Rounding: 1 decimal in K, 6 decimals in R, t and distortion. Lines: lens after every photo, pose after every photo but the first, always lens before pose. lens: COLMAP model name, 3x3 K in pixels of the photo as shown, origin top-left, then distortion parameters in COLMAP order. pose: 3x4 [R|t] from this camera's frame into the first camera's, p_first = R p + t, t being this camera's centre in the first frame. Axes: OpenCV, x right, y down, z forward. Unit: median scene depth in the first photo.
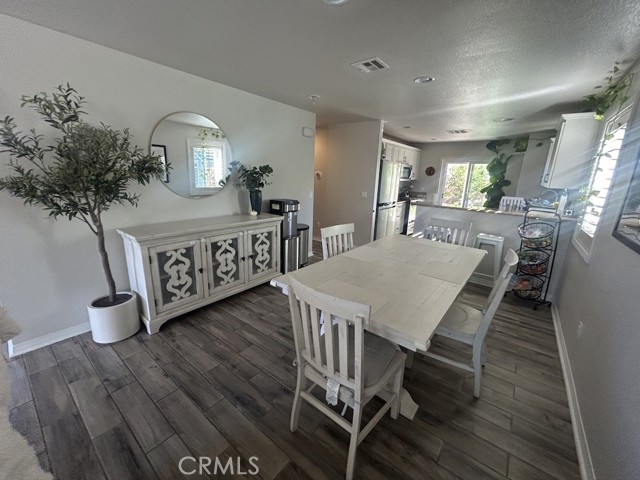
lens RADIAL K [[257.7, 0, 316.6], [0, 257.7, 238.8], [0, 0, 1]] dist [0.001702, 0.000131]
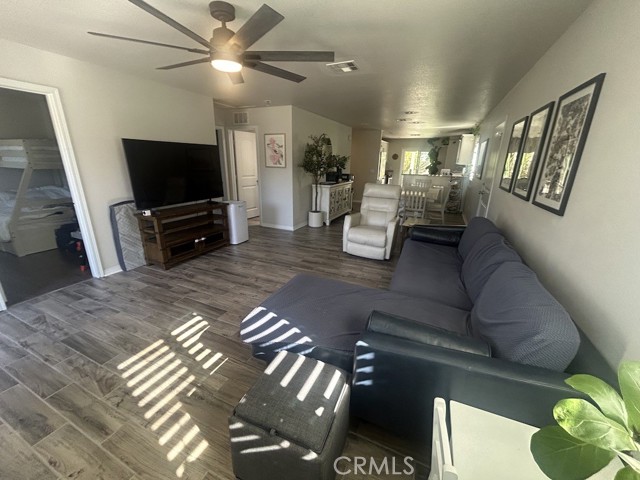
lens RADIAL K [[257.7, 0, 321.9], [0, 257.7, 241.1], [0, 0, 1]] dist [0.001702, 0.000131]
pose [[0.969200, -0.090585, 0.229011, -0.587505], [0.075359, 0.994378, 0.074393, 0.146716], [-0.234462, -0.054843, 0.970577, -0.660189]]
